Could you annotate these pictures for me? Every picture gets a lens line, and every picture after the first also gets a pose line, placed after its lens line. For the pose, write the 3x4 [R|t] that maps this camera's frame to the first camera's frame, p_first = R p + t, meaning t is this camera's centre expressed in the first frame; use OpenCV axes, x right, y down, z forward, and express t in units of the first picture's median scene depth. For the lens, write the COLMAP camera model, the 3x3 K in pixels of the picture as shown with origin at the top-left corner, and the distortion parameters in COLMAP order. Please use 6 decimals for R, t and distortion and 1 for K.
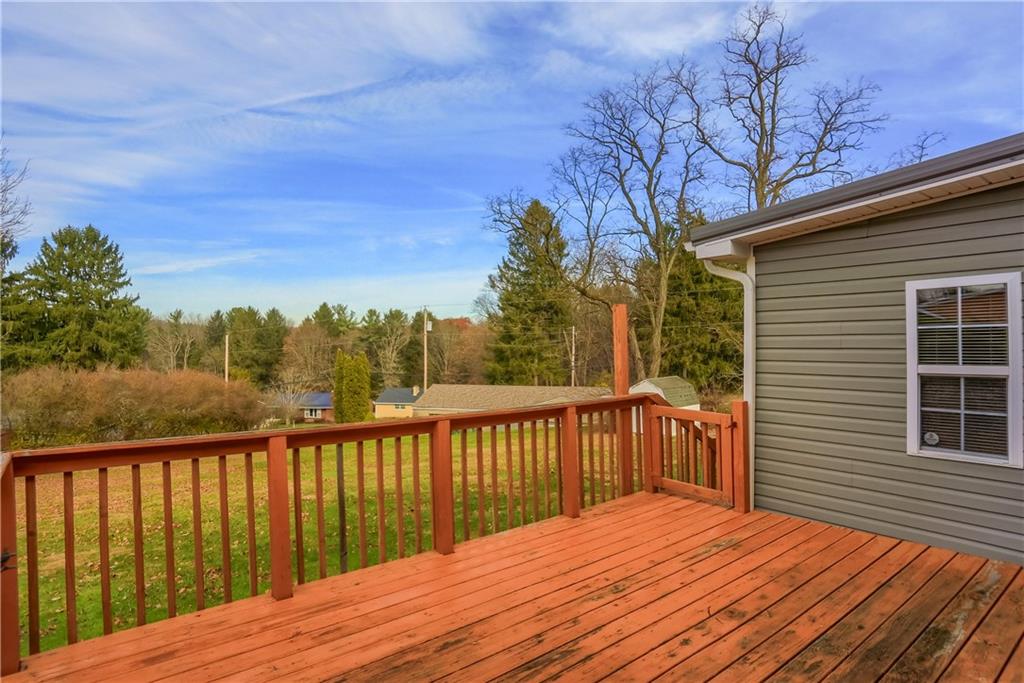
lens RADIAL K [[560.1, 0, 512.0], [0, 560.1, 341.5], [0, 0, 1]] dist [0.000375, 0.000690]
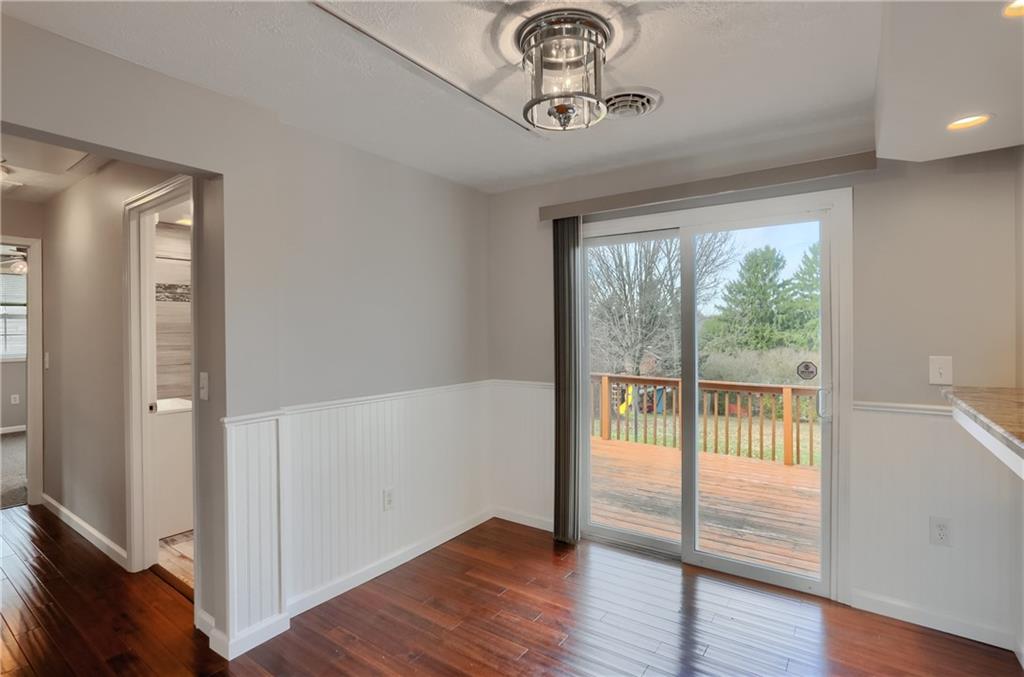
lens RADIAL K [[505.1, 0, 502.9], [0, 505.1, 333.9], [0, 0, 1]] dist [-0.015875, 0.001643]
pose [[0.268143, 0.021705, -0.963135, 1.872949], [-0.012553, 0.999740, 0.019036, -0.050367], [0.963297, 0.006986, 0.268346, -0.038876]]
